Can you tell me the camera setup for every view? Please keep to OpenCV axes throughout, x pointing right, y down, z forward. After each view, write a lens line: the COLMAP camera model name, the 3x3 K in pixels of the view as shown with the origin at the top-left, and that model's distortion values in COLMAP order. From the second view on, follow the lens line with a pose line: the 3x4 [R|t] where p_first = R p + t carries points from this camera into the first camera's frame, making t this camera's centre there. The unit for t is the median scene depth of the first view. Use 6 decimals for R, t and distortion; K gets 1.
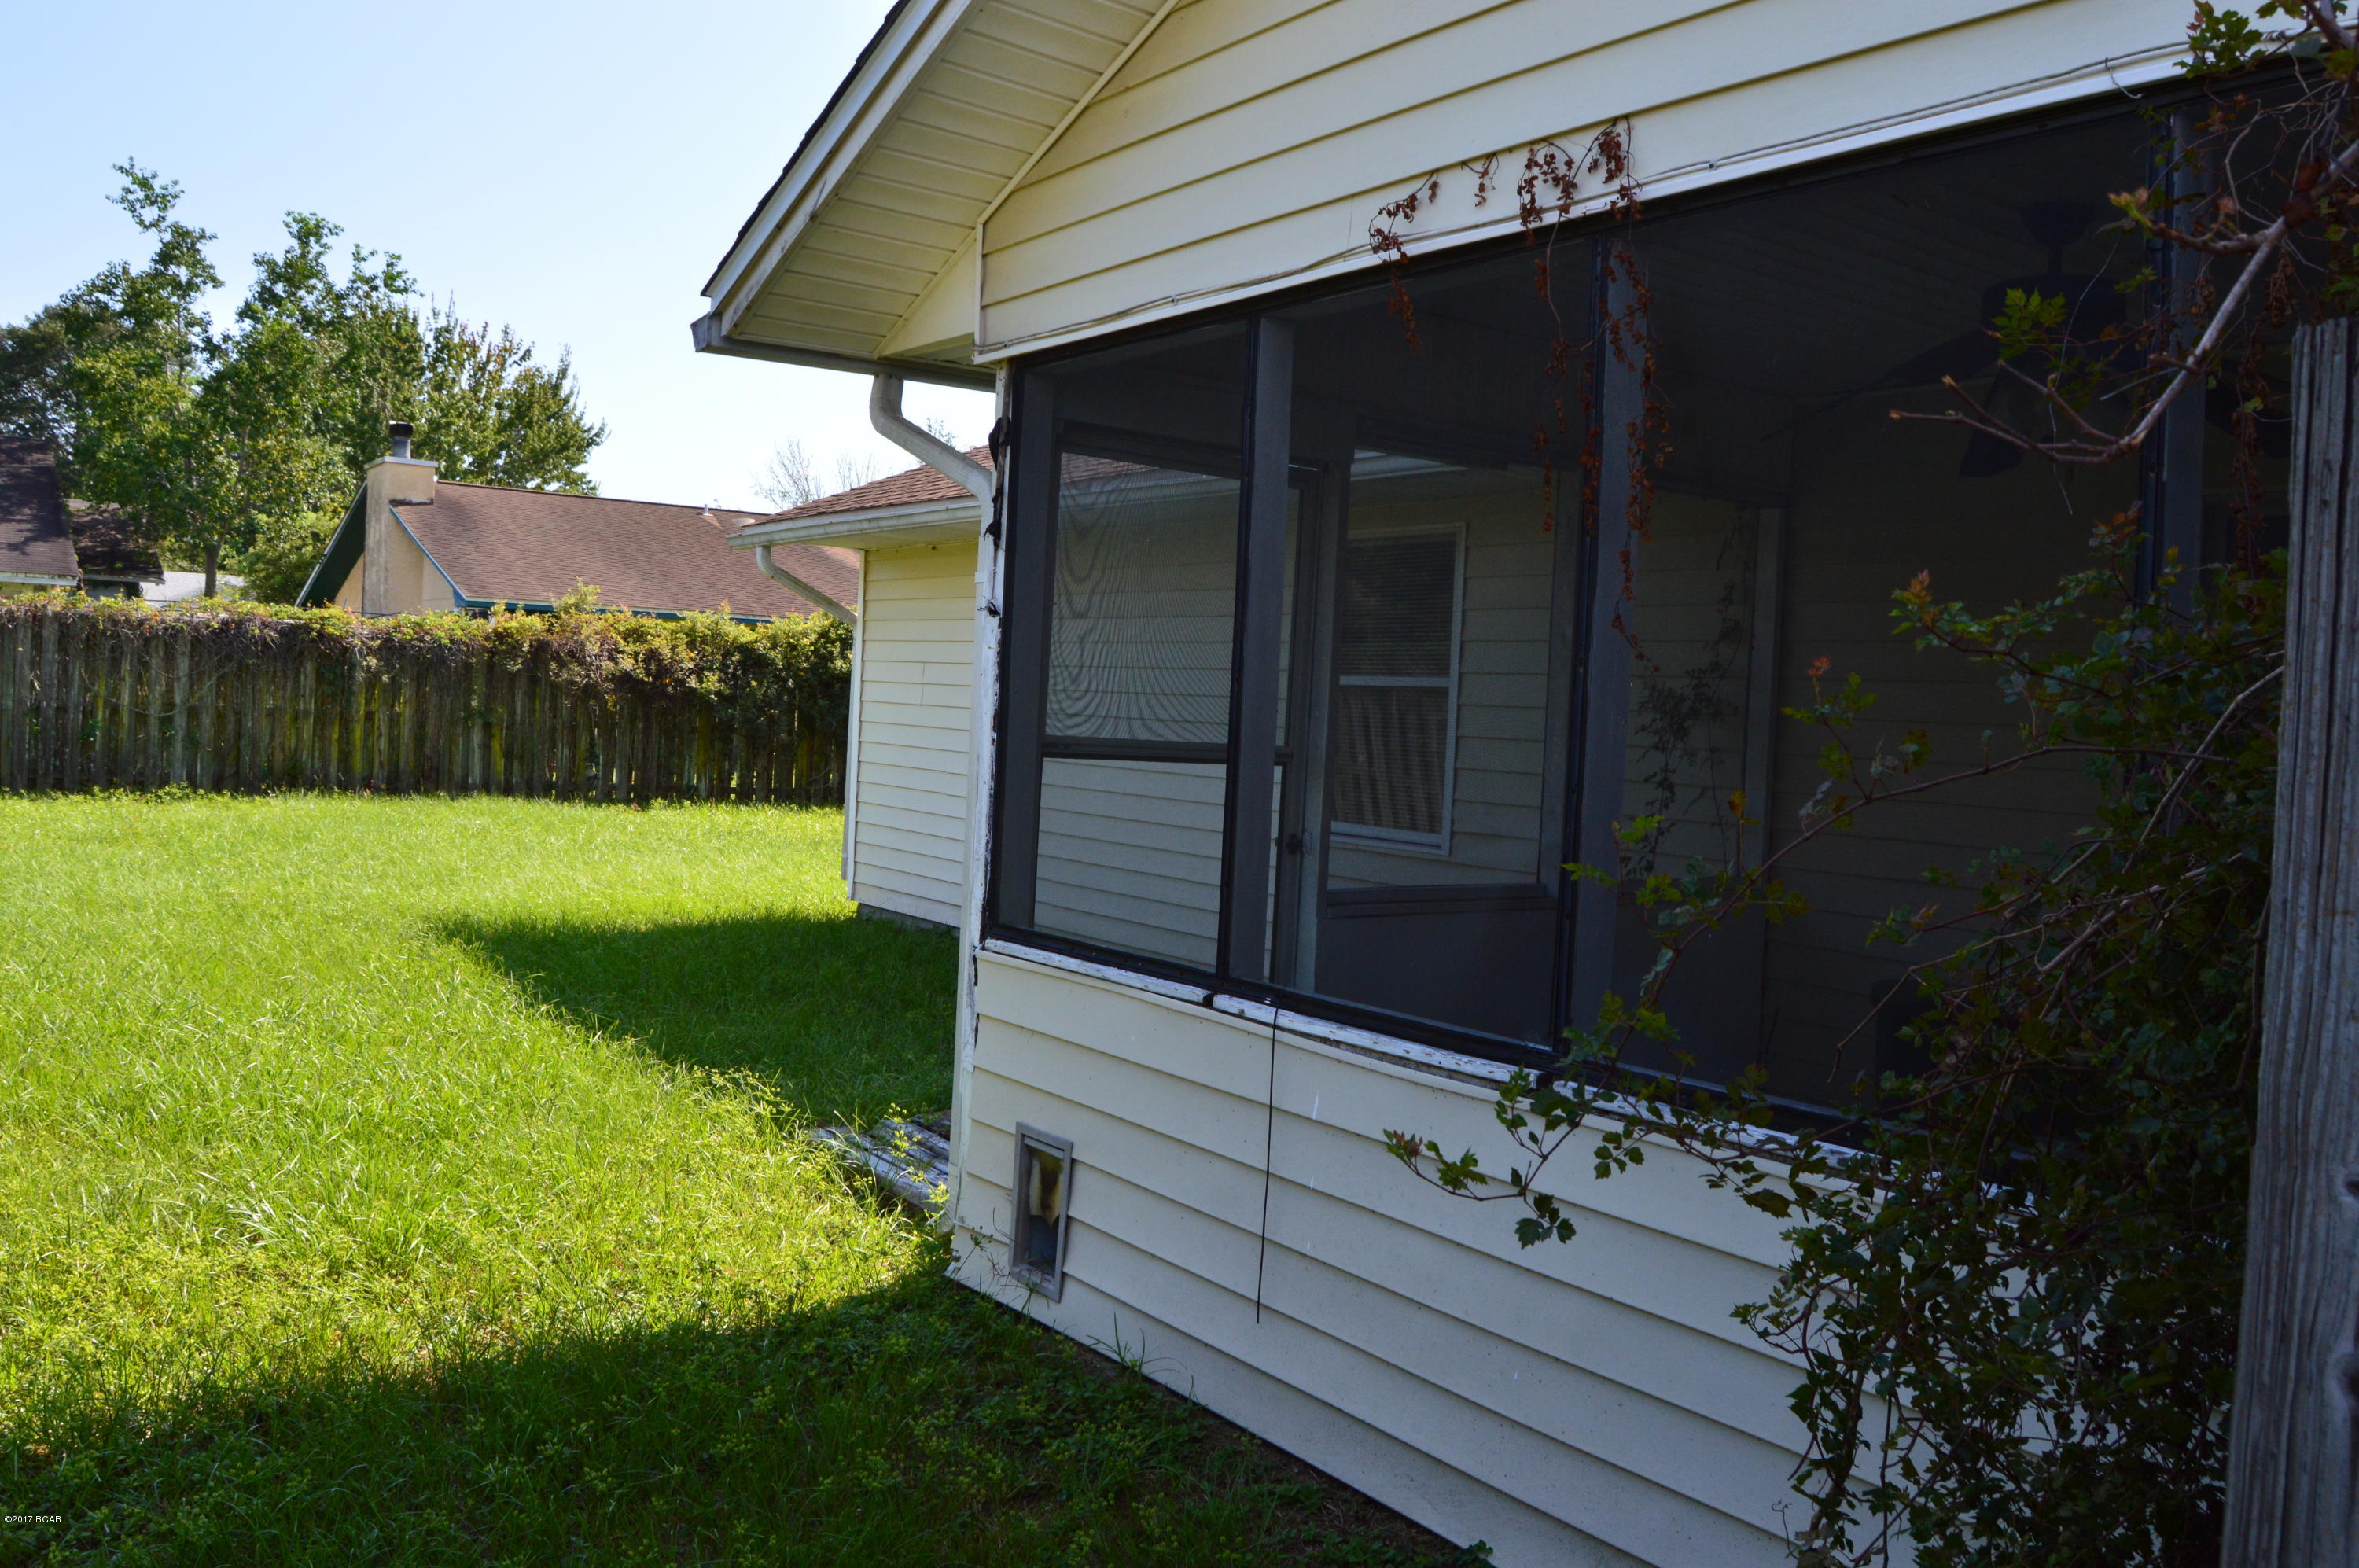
lens RADIAL K [[1885.7, 0, 1178.6], [0, 1885.7, 774.3], [0, 0, 1]] dist [-0.088904, 0.029608]
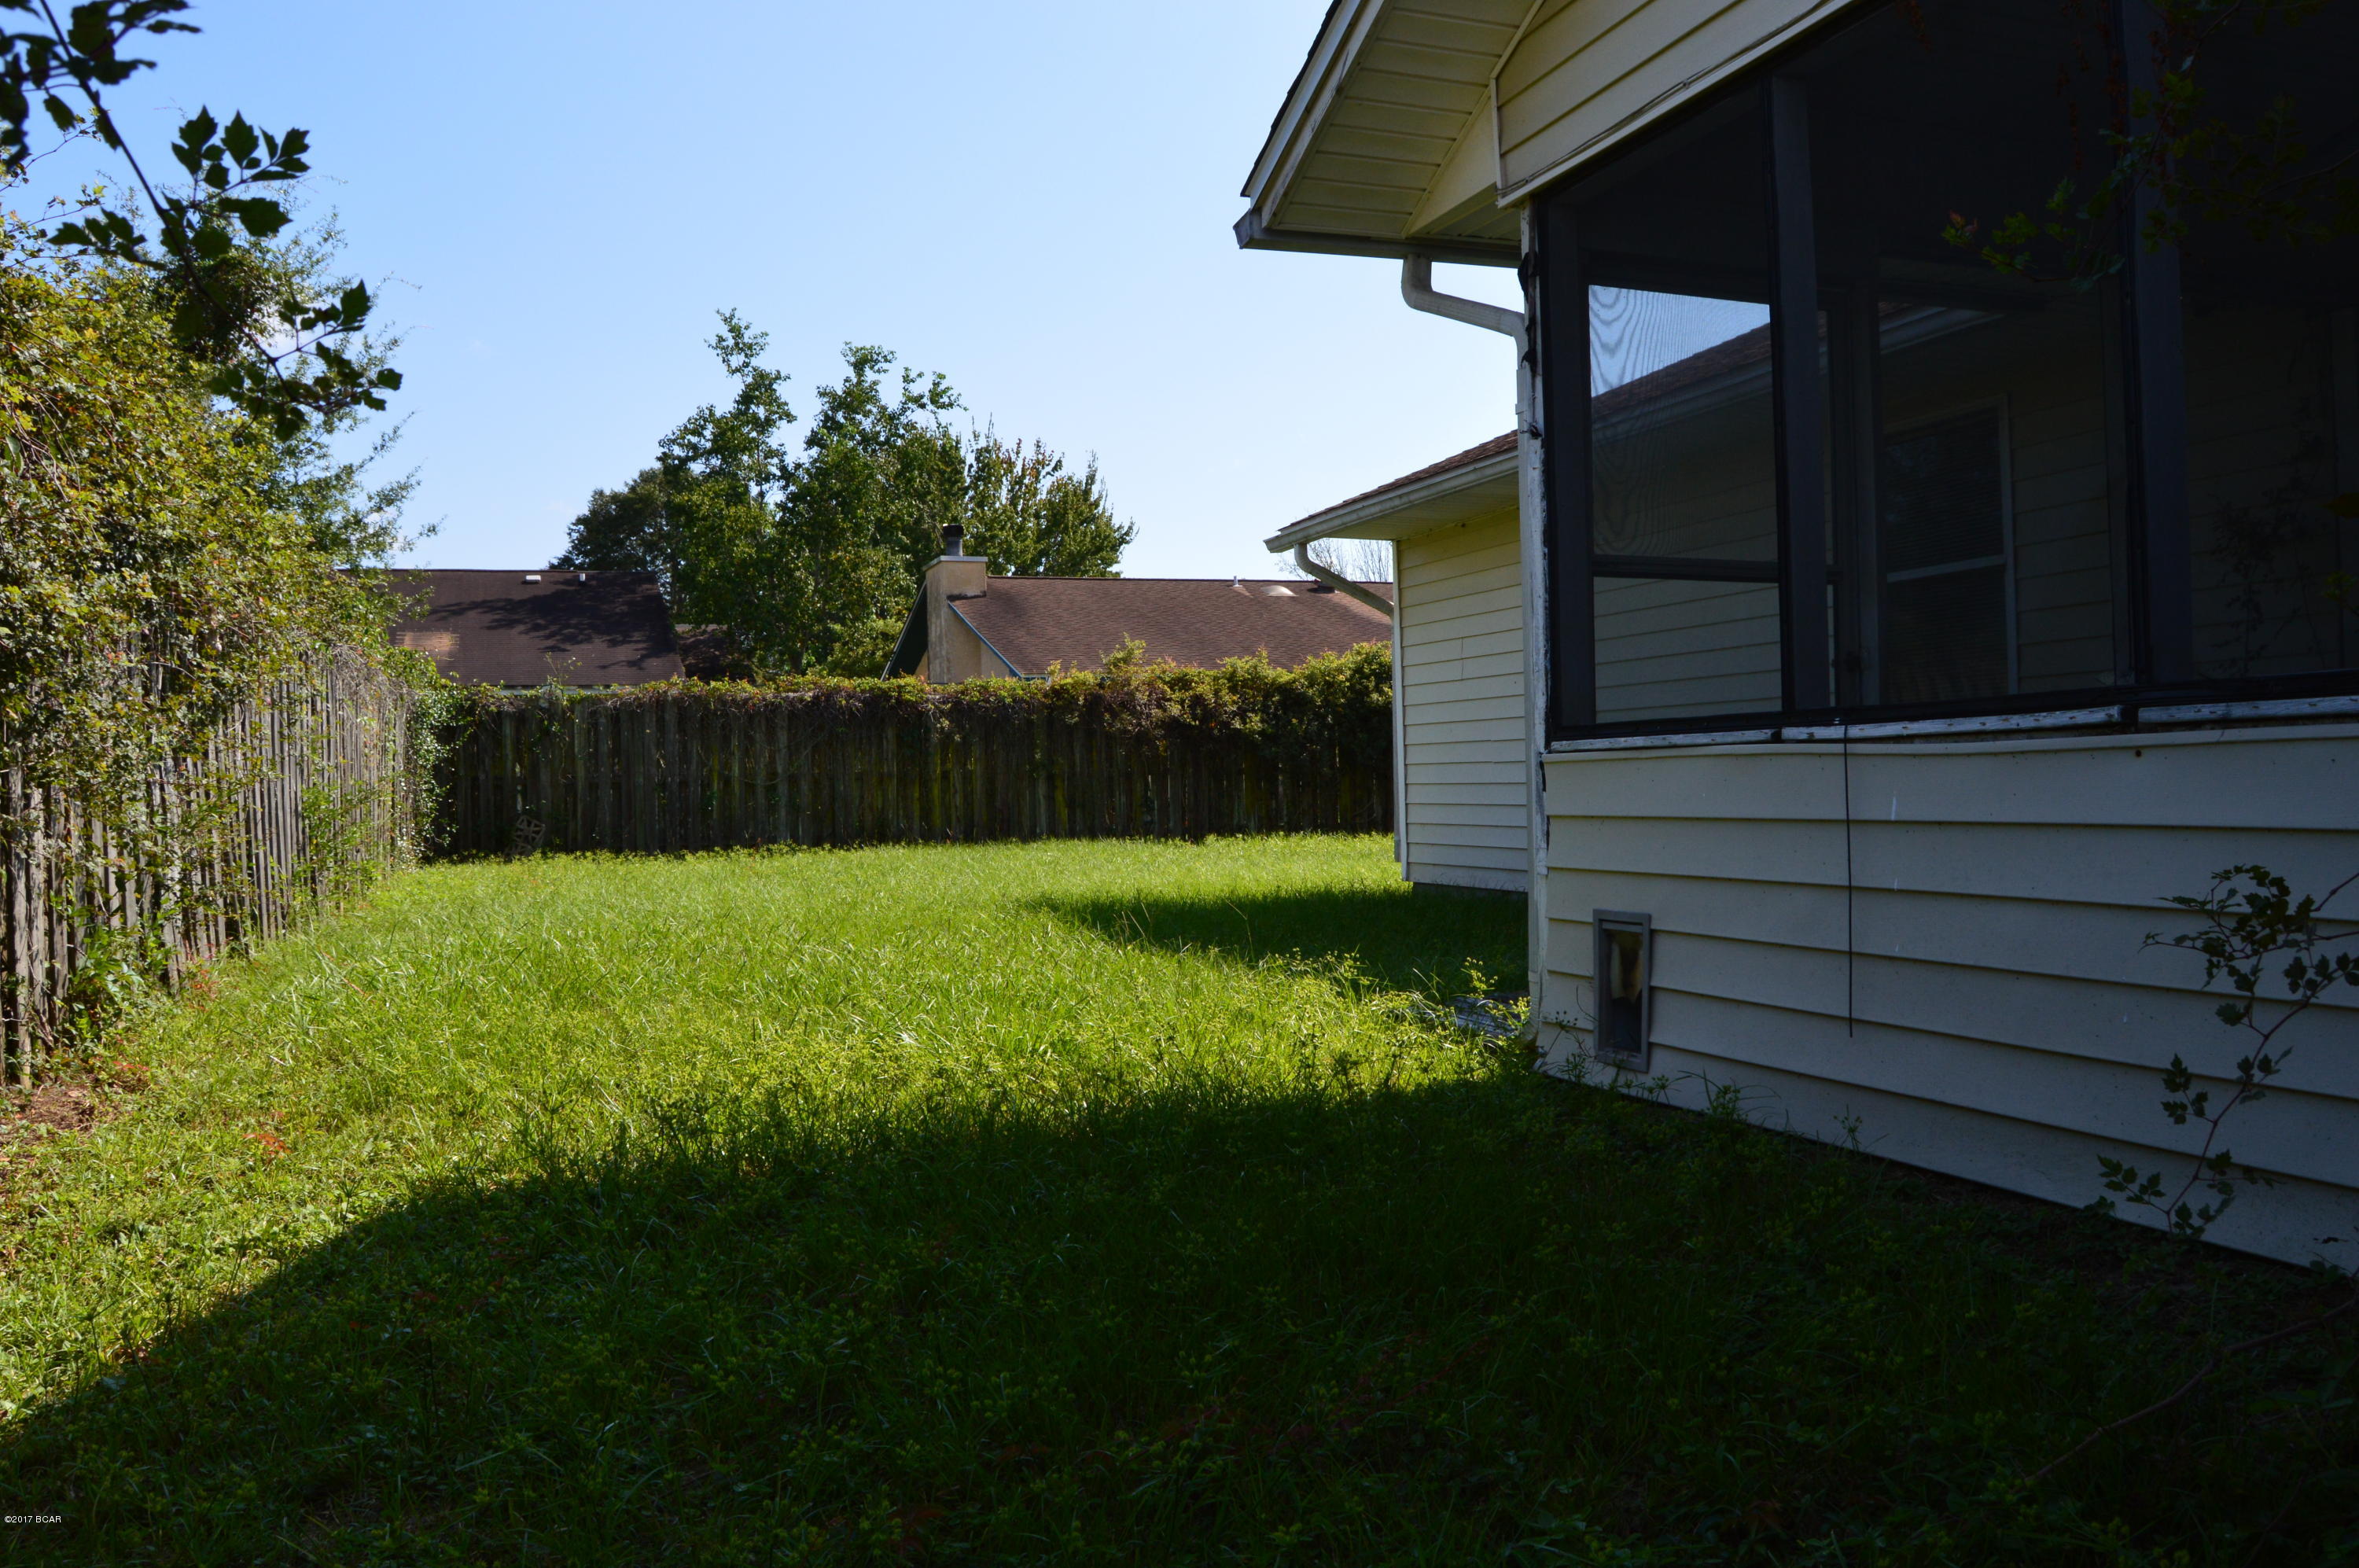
lens RADIAL K [[1885.7, 0, 1178.6], [0, 1885.7, 774.3], [0, 0, 1]] dist [-0.088904, 0.029608]
pose [[0.958322, -0.072648, -0.276301, -0.010152], [0.059953, 0.996732, -0.054133, 0.108849], [0.279330, 0.035312, 0.959546, -0.039786]]
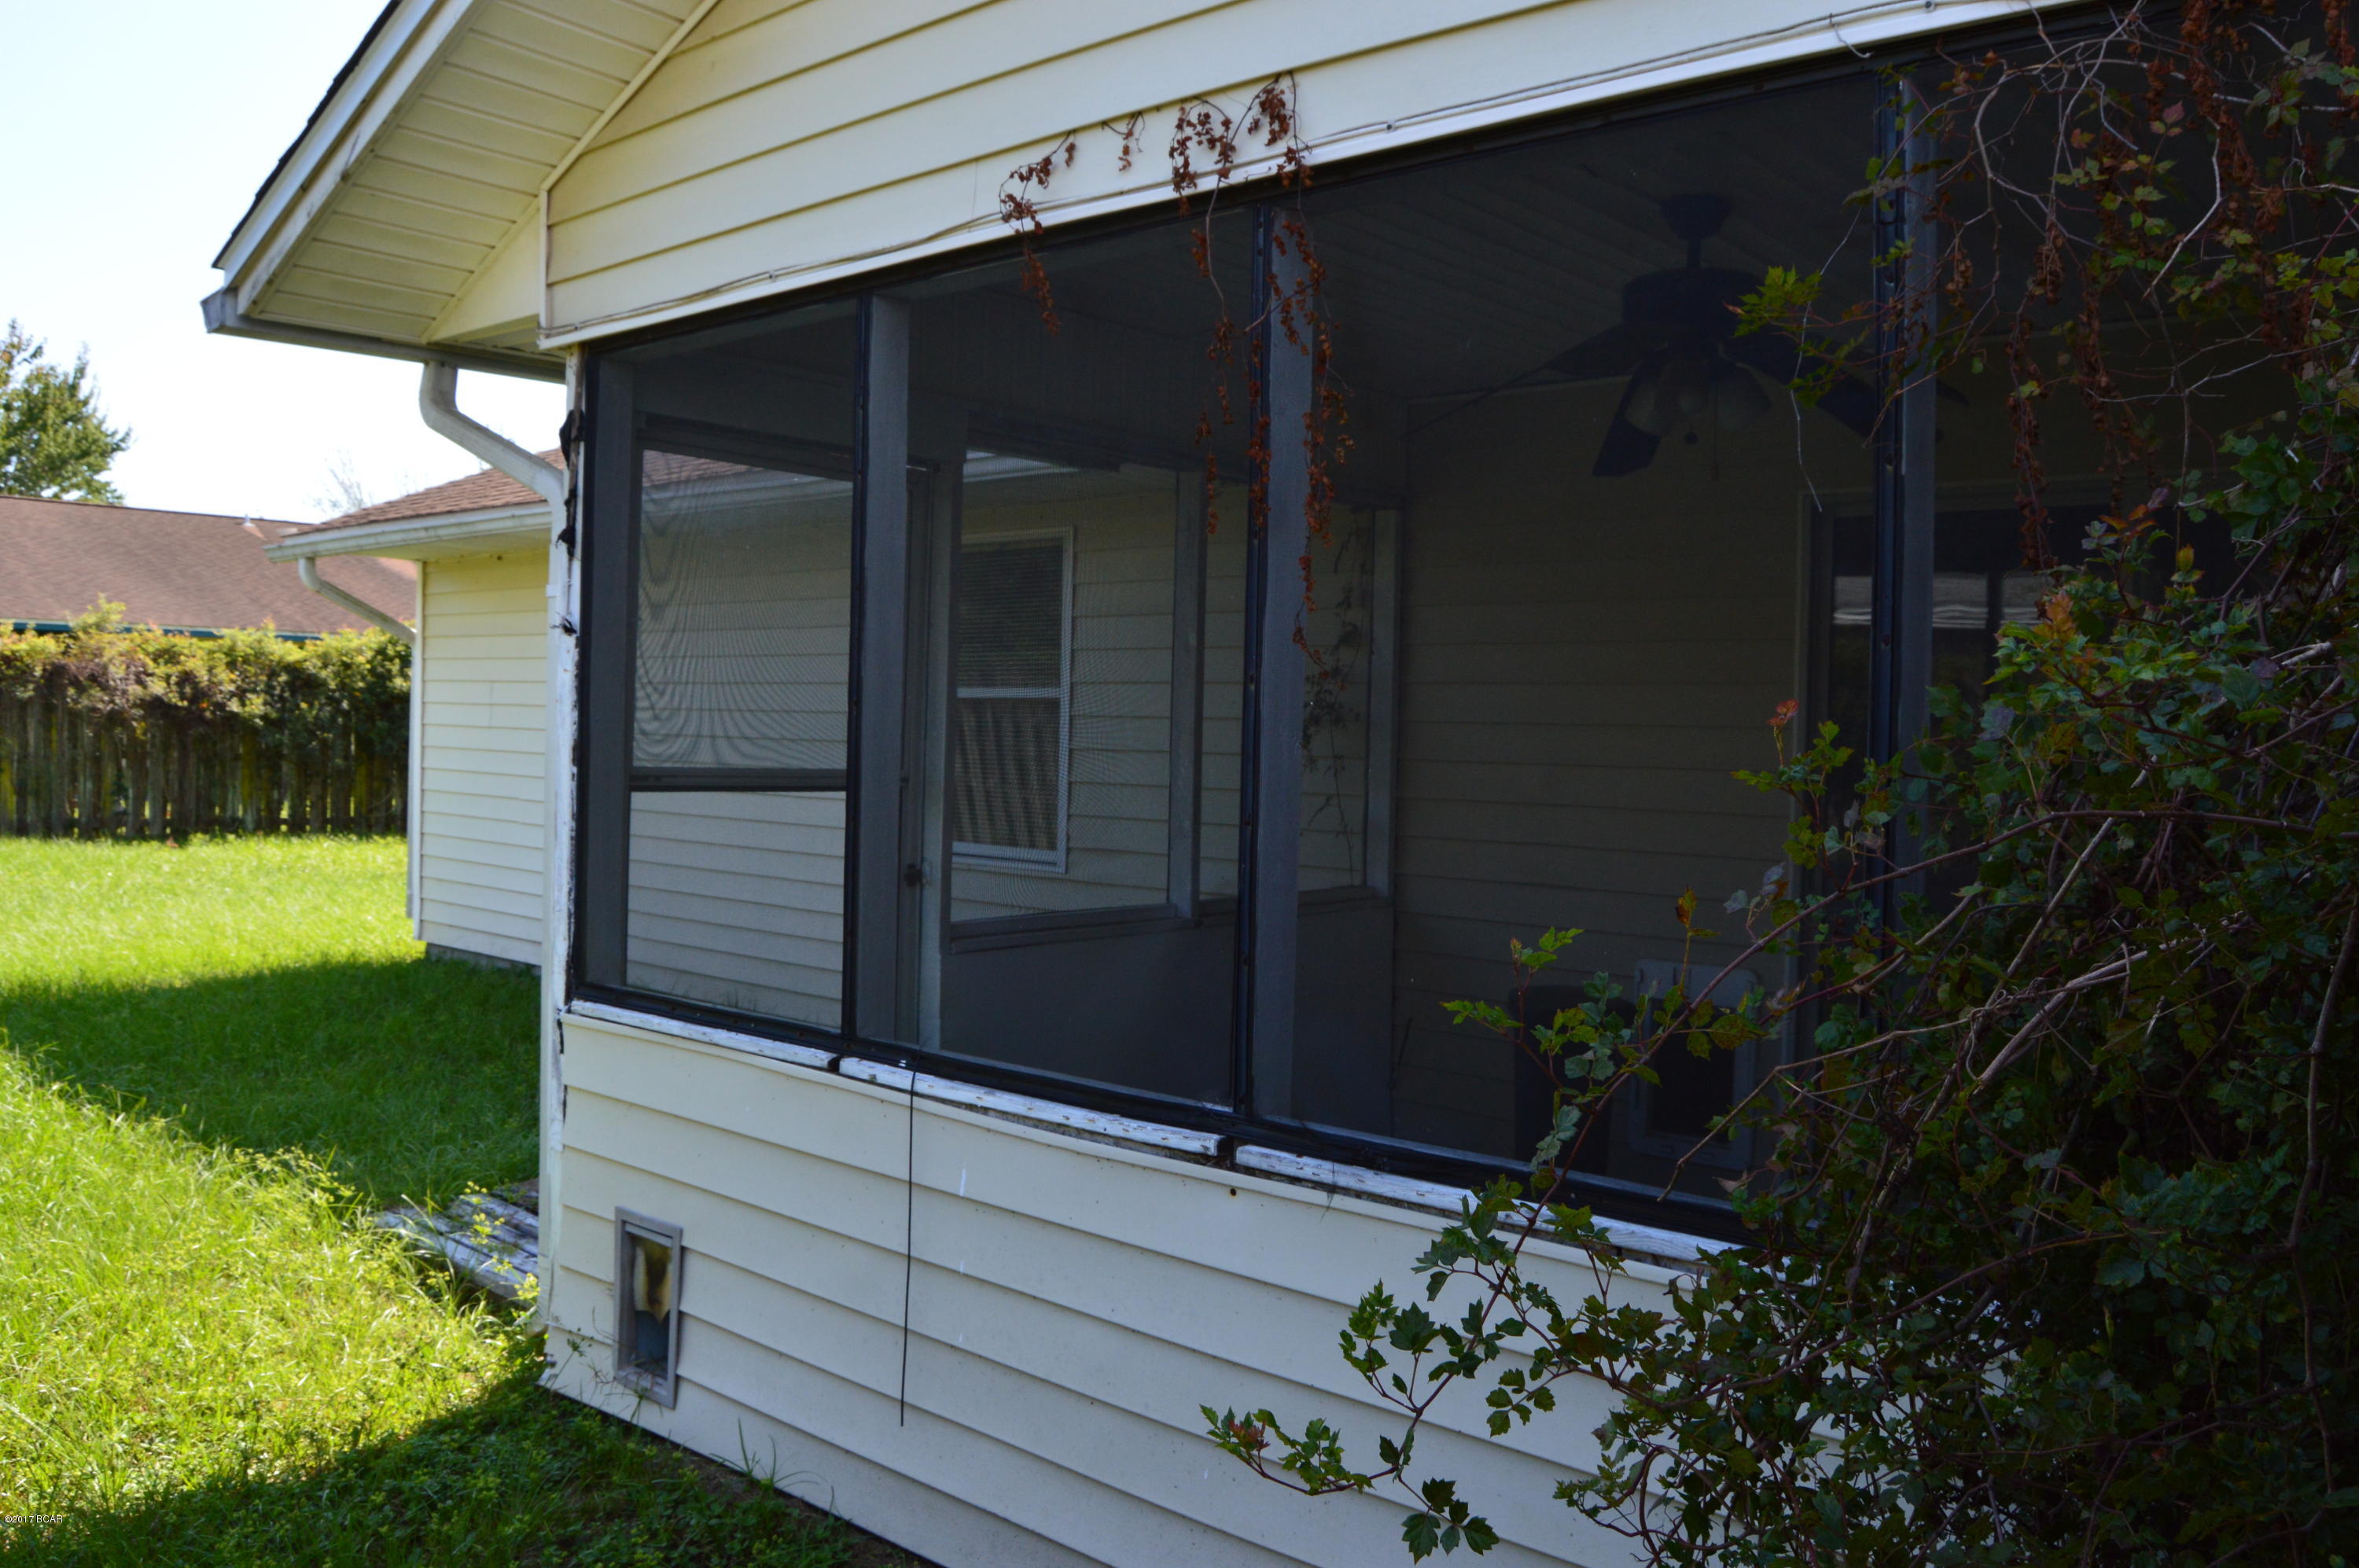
lens RADIAL K [[1868.5, 0, 1184.2], [0, 1868.5, 771.7], [0, 0, 1]] dist [-0.096147, 0.038217]
pose [[0.974918, -0.029604, 0.220586, -0.007615], [0.030373, 0.999539, -0.000093, -0.008004], [-0.220482, 0.006790, 0.975367, 0.067157]]
